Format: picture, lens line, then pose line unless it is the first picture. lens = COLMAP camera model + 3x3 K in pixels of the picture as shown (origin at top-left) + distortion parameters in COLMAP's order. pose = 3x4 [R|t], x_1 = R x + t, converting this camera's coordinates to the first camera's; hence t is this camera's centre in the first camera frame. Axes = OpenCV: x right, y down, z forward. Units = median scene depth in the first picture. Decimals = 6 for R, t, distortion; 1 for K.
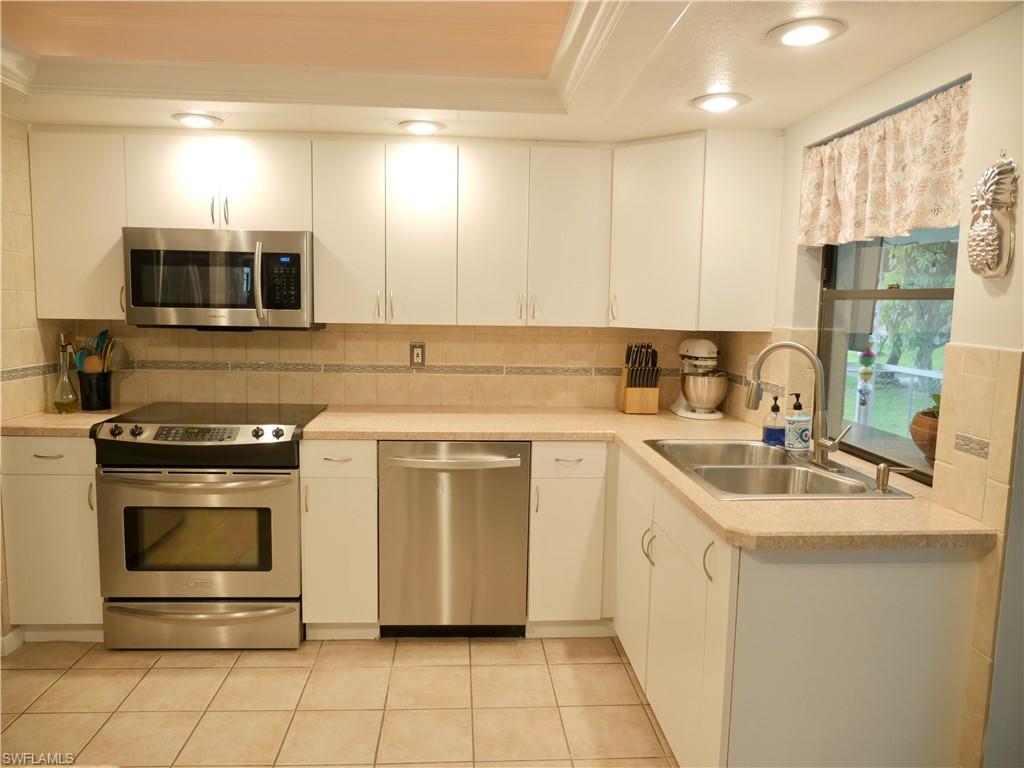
lens RADIAL K [[727.2, 0, 511.0], [0, 727.2, 385.5], [0, 0, 1]] dist [-0.023926, 0.001194]
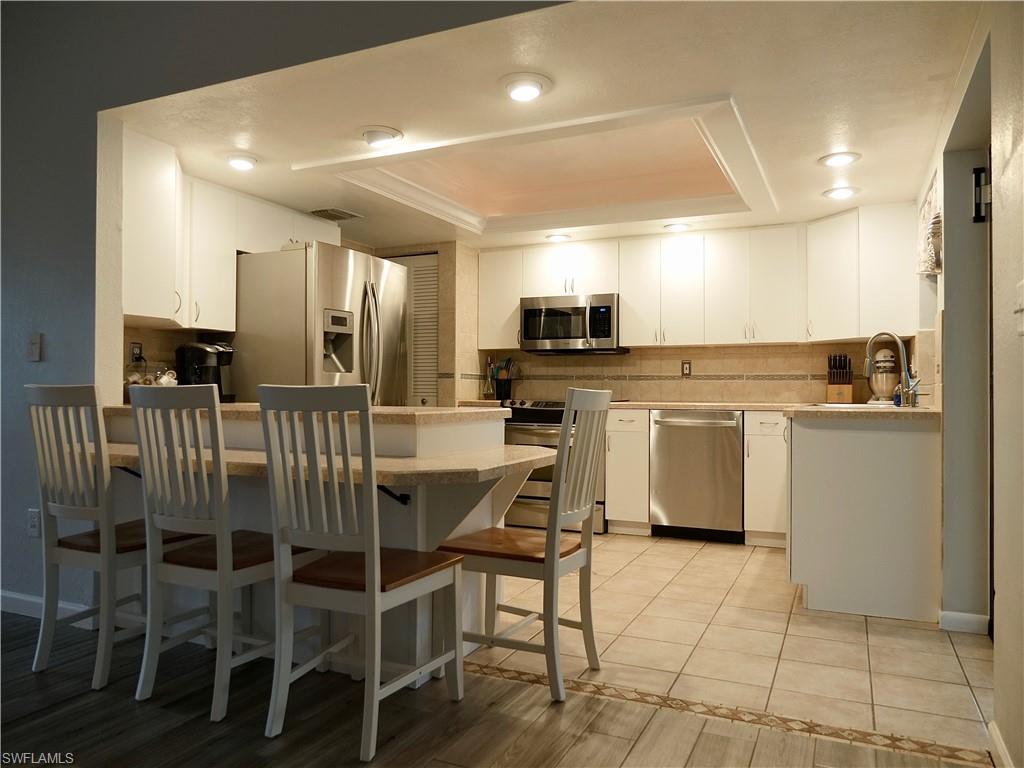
lens RADIAL K [[727.2, 0, 512.8], [0, 727.2, 385.3], [0, 0, 1]] dist [-0.023926, 0.001194]
pose [[0.877390, -0.018429, -0.479424, 0.318824], [-0.042046, 0.992464, -0.115100, 0.207290], [0.477932, 0.121145, 0.870003, -0.576464]]
